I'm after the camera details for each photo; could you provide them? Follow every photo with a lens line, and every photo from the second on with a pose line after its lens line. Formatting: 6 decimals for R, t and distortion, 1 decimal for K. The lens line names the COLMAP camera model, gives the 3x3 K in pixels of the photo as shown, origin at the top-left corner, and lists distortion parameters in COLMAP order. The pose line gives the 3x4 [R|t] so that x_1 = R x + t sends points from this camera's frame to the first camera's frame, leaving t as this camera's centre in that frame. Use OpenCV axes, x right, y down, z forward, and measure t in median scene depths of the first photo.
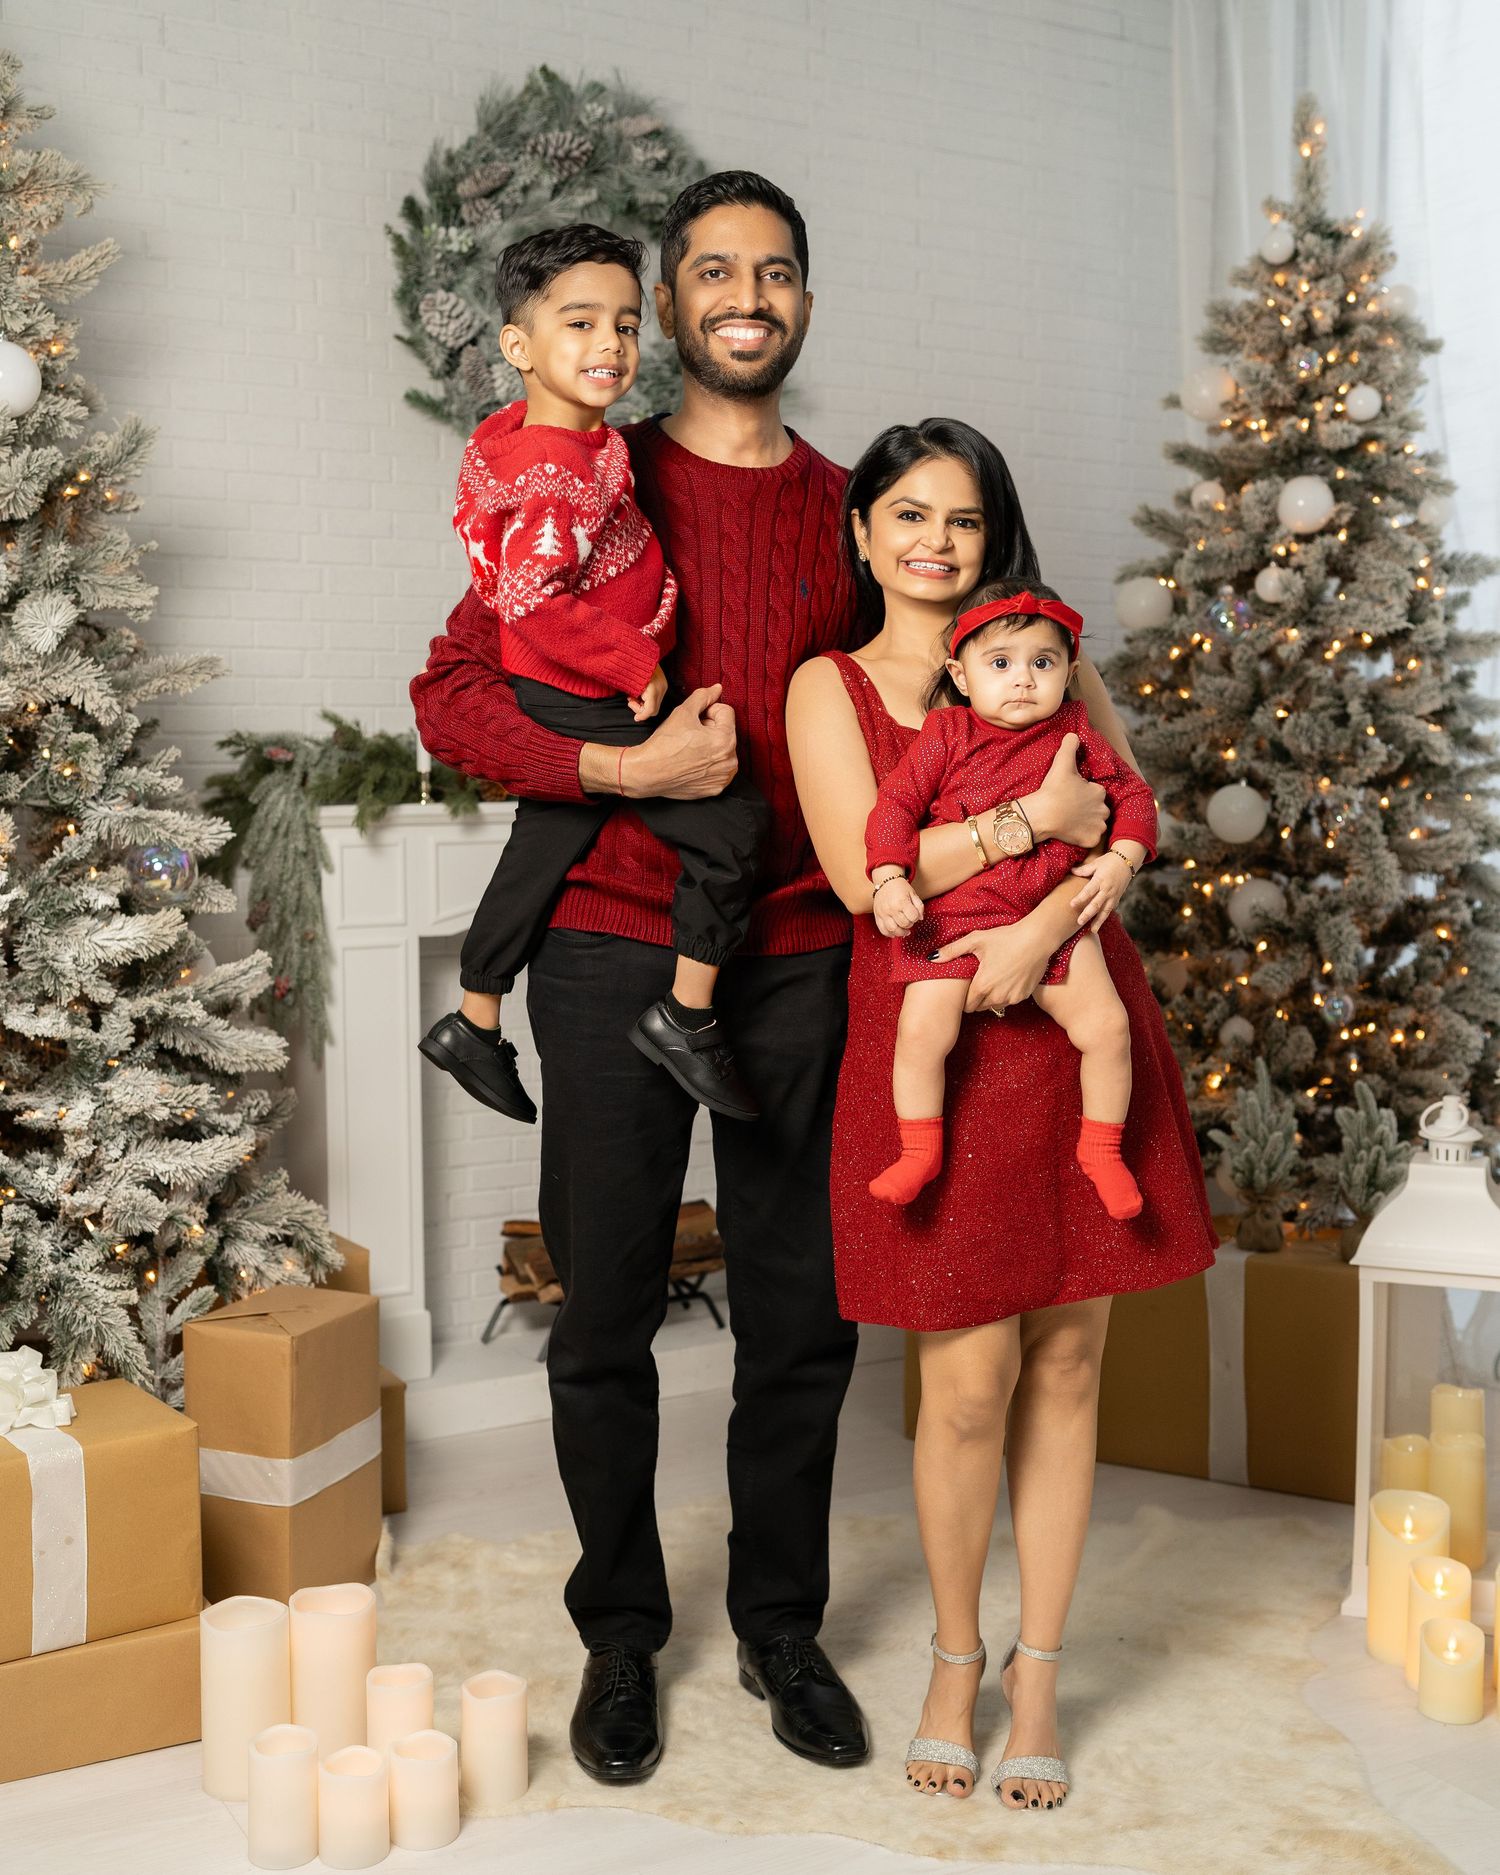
lens RADIAL K [[2304.3, 0, 741.2], [0, 2304.3, 919.1], [0, 0, 1]] dist [0.014632, 0.000000]
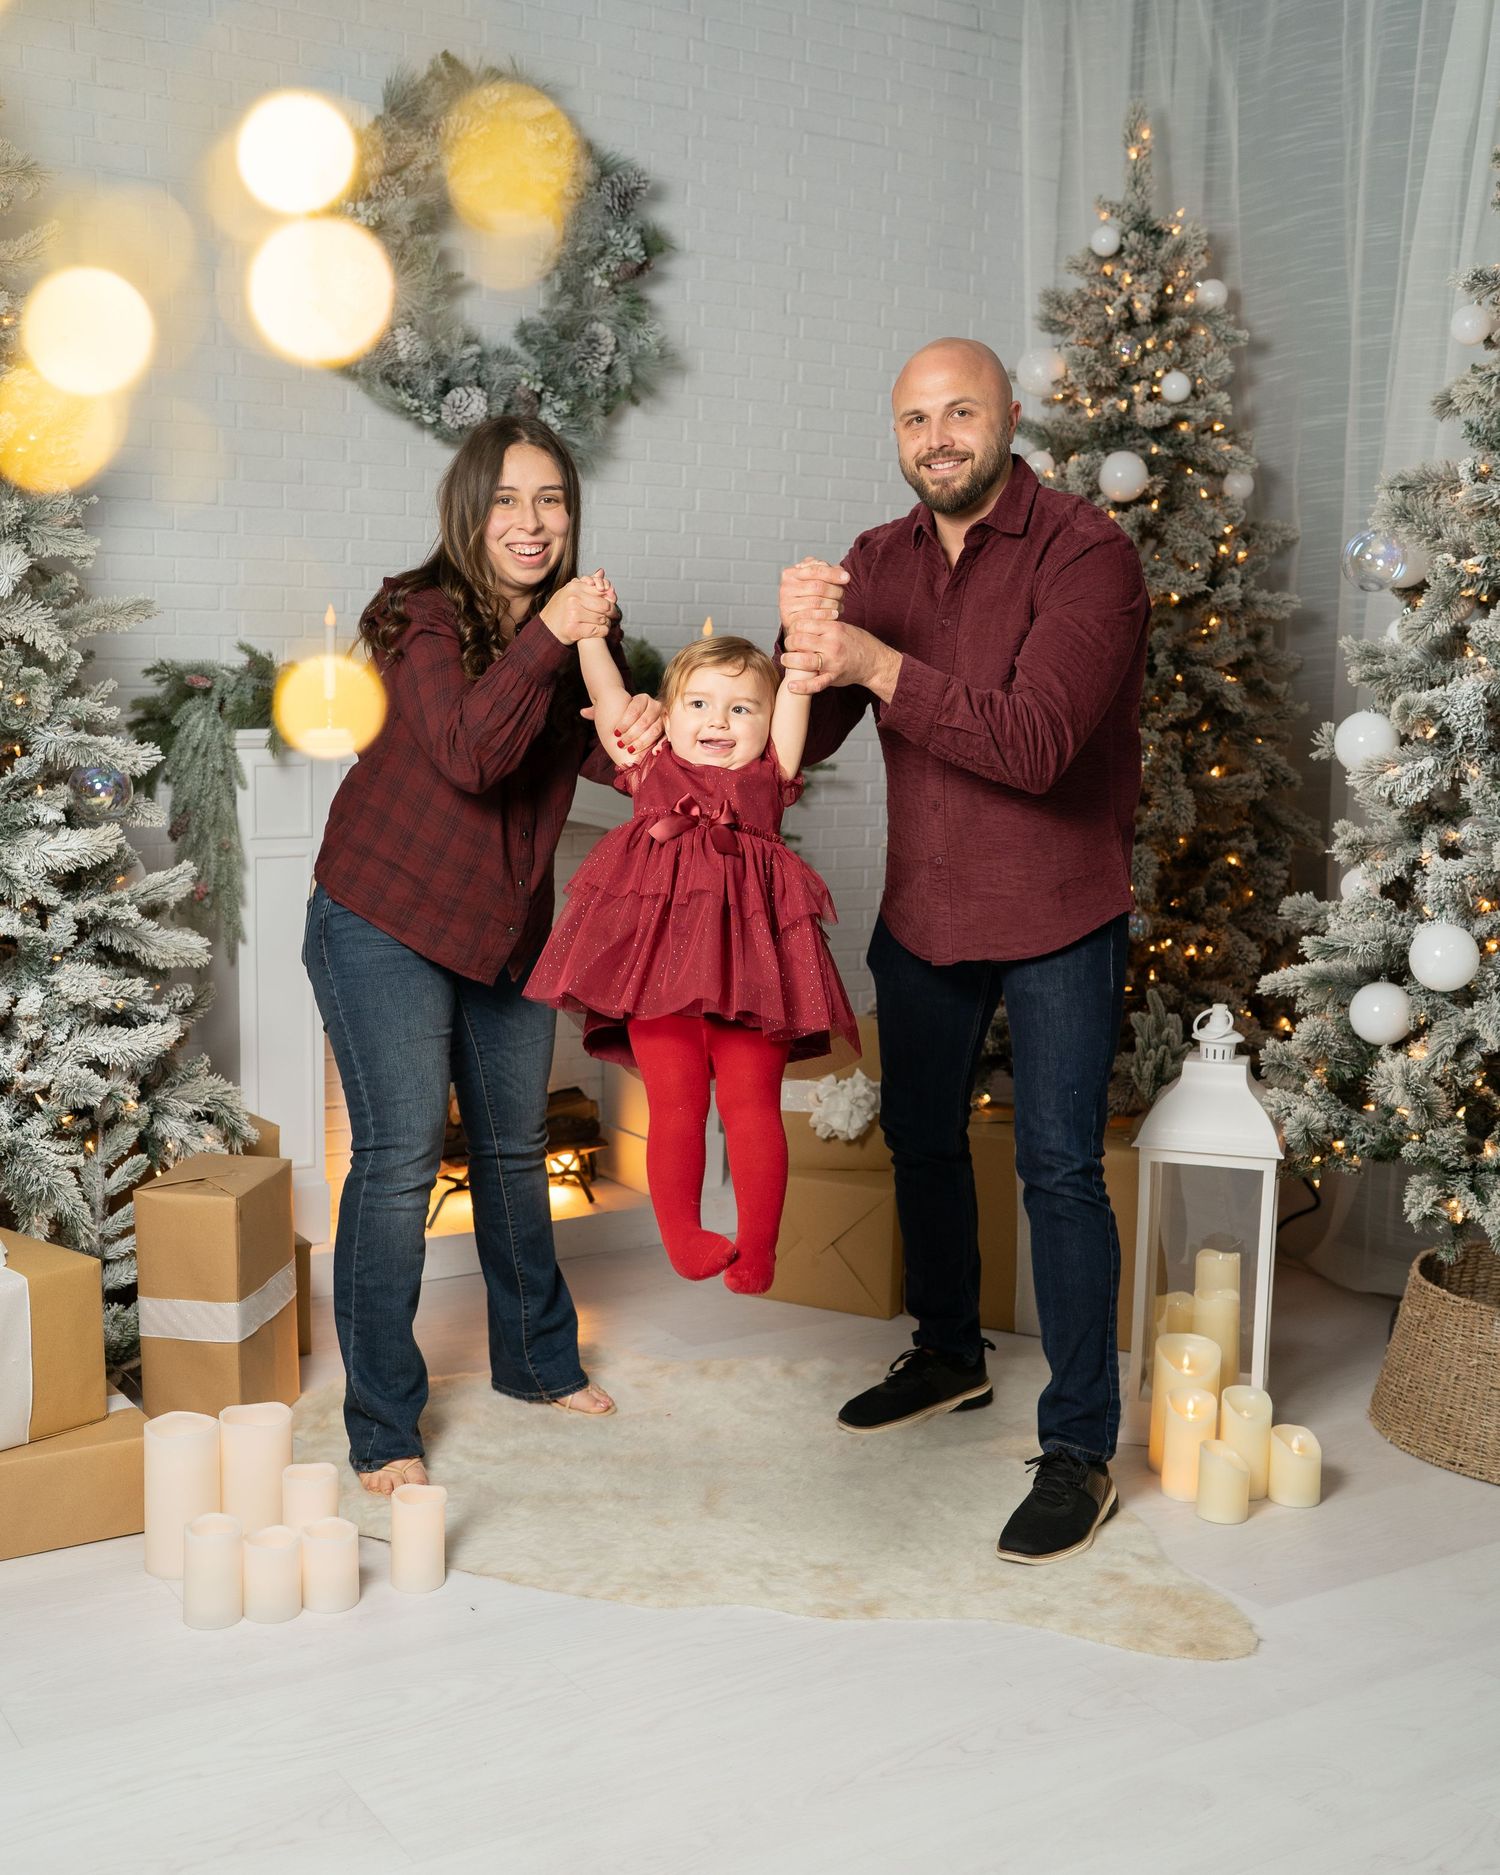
lens RADIAL K [[2304.3, 0, 742.3], [0, 2304.3, 927.0], [0, 0, 1]] dist [0.014632, 0.000000]
pose [[0.998418, 0.015432, 0.054067, 0.002246], [-0.017948, 0.998764, 0.046355, -0.009535], [-0.053284, -0.047252, 0.997461, -0.122691]]
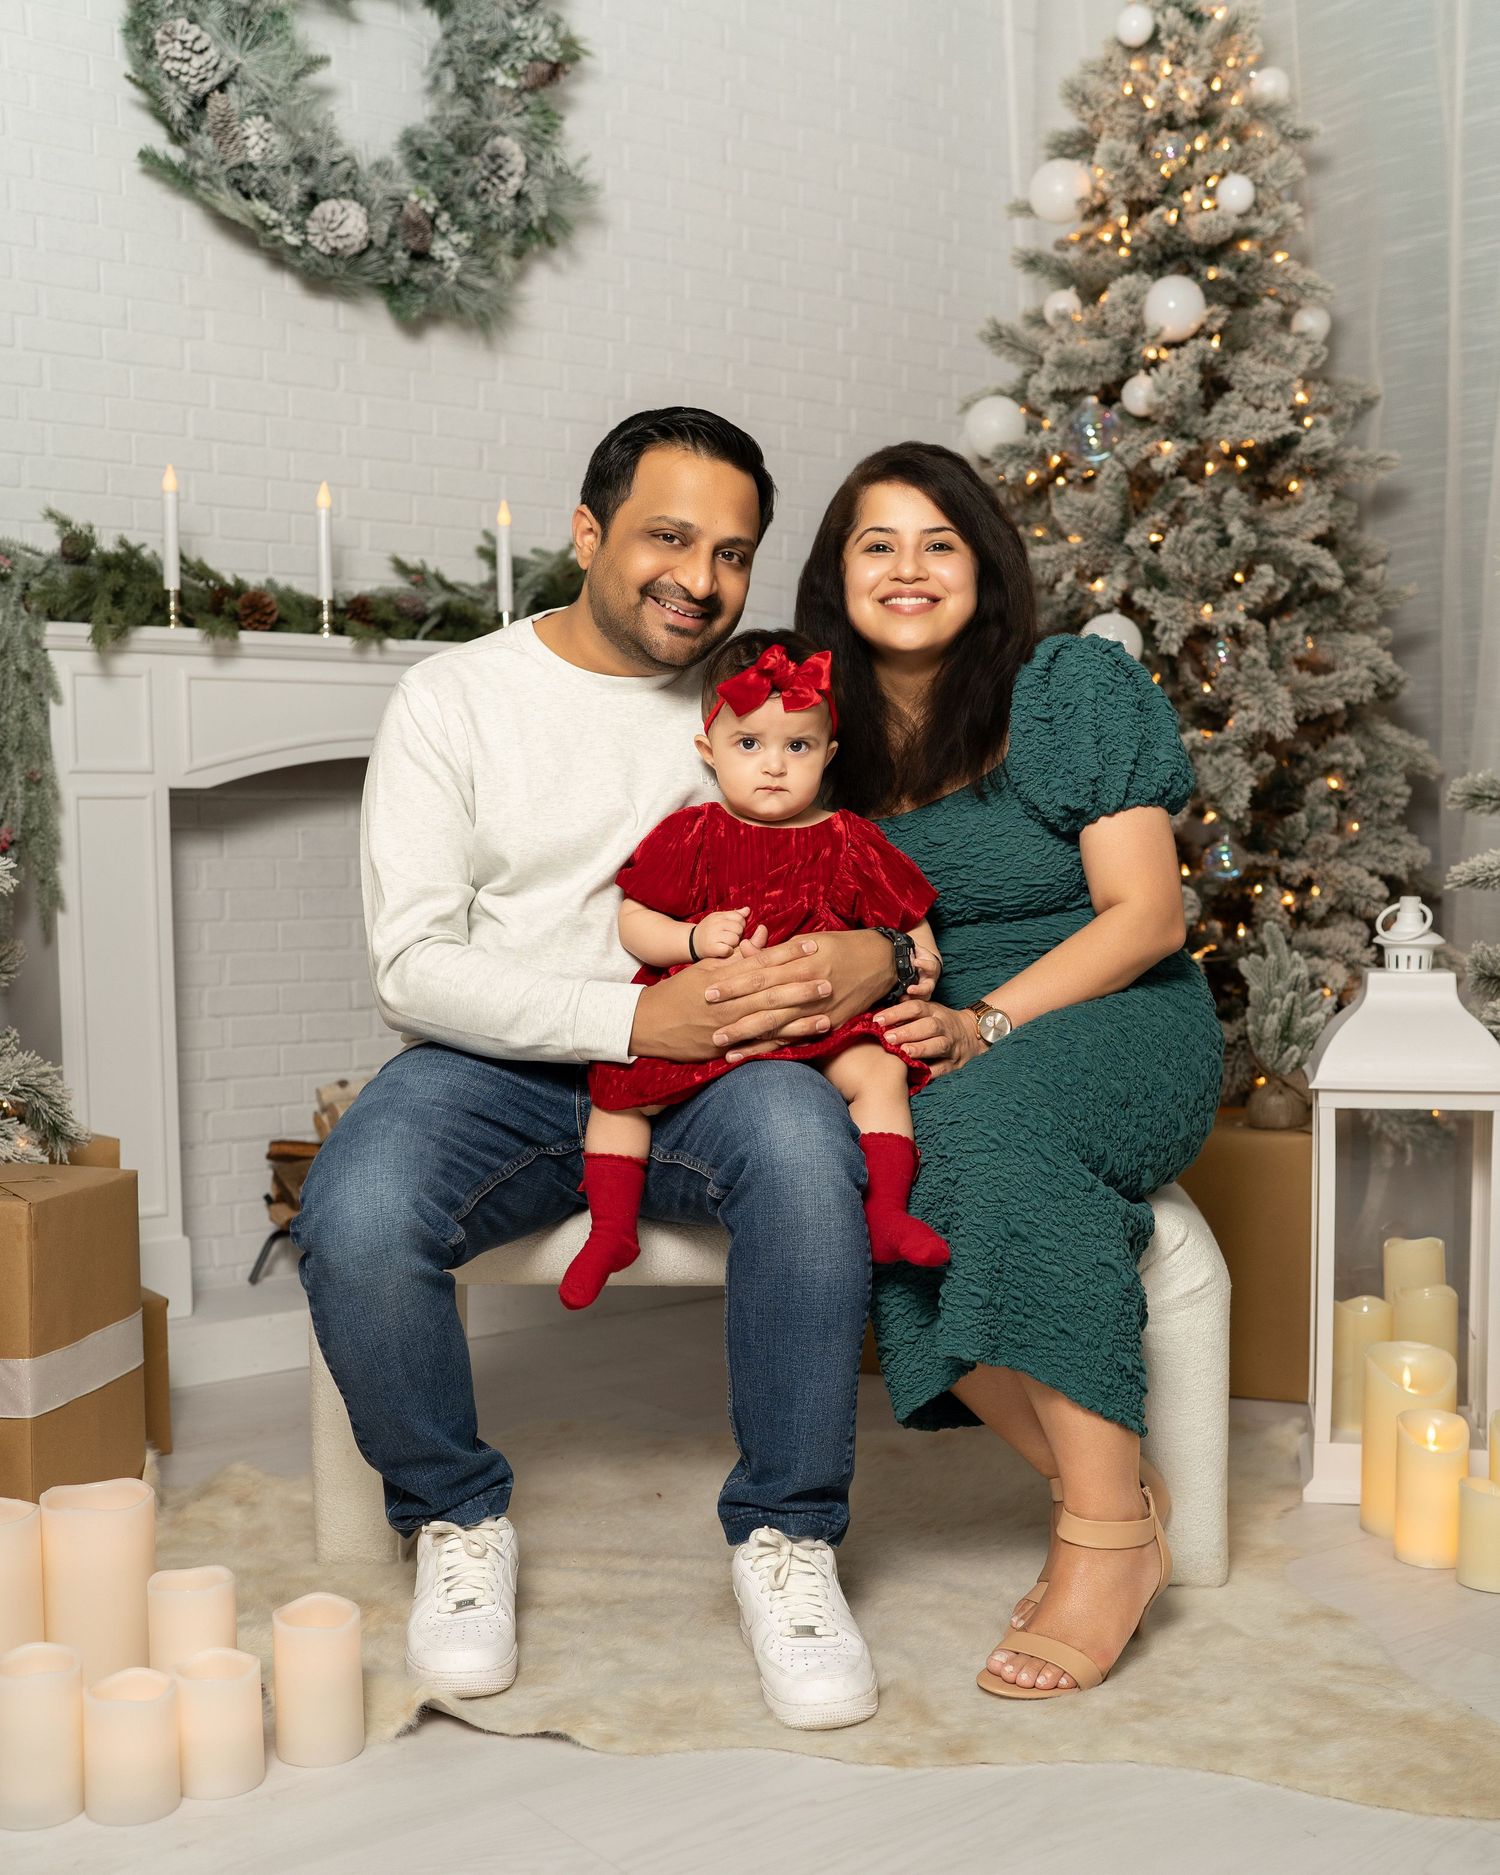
lens RADIAL K [[2304.3, 0, 737.9], [0, 2304.3, 1010.4], [0, 0, 1]] dist [0.014632, 0.000000]
pose [[0.992110, -0.016054, 0.124341, -0.039765], [0.016643, 0.999855, -0.003697, 0.095418], [-0.124264, 0.005737, 0.992233, 0.139003]]
